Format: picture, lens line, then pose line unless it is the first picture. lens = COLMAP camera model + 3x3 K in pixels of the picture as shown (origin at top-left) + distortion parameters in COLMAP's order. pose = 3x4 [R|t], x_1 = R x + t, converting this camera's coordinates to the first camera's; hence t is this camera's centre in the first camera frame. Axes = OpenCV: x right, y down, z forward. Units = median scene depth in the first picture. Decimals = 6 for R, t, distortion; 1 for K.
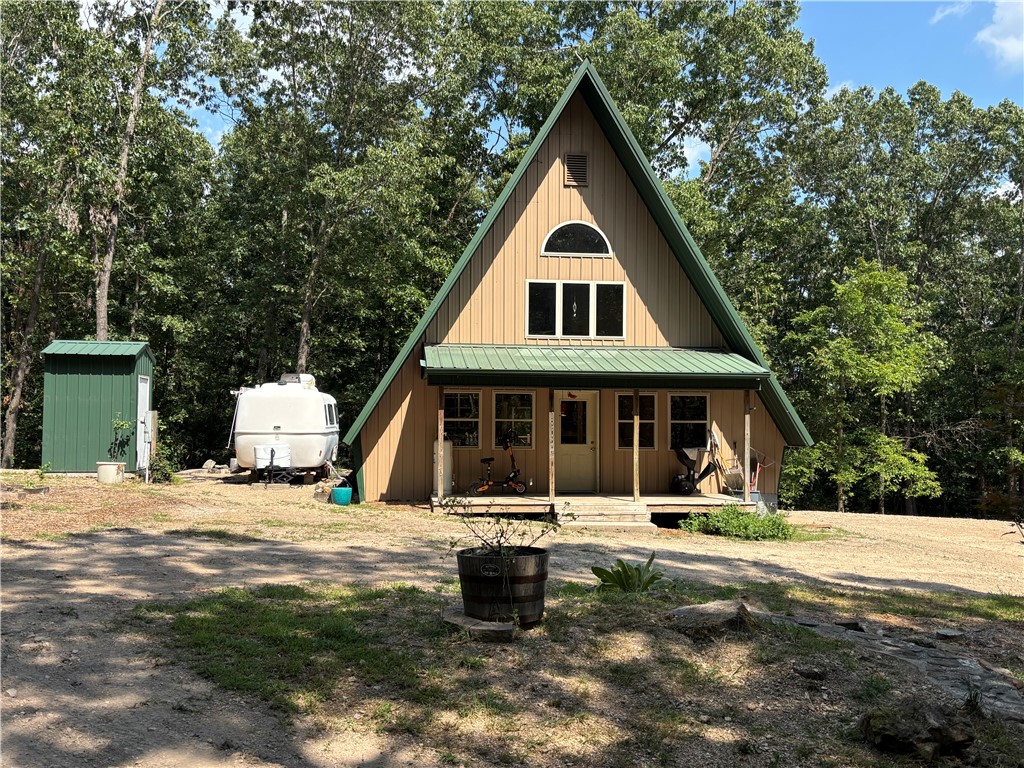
lens RADIAL K [[936.0, 0, 512.0], [0, 936.0, 384.0], [0, 0, 1]] dist [0.004420, -0.000163]
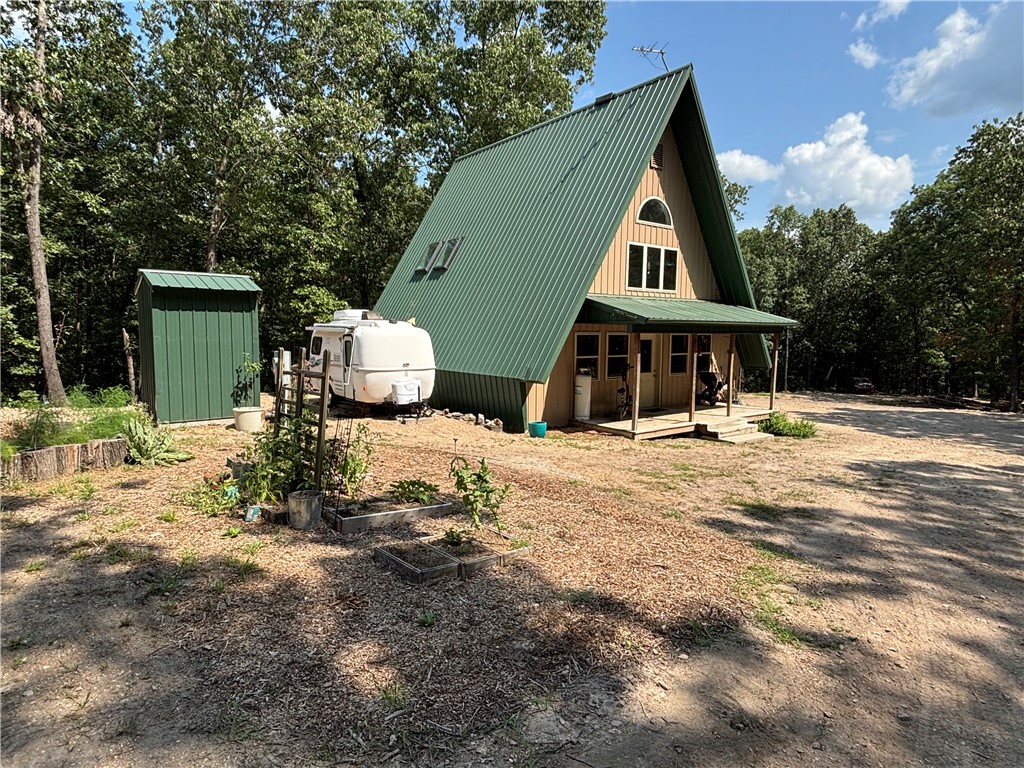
lens RADIAL K [[608.8, 0, 512.0], [0, 608.8, 384.0], [0, 0, 1]] dist [-0.025469, 0.000890]
pose [[0.848947, -0.045291, 0.526534, -0.536699], [-0.026199, 0.991489, 0.127527, -0.023326], [-0.527829, -0.122058, 0.840535, 0.382542]]
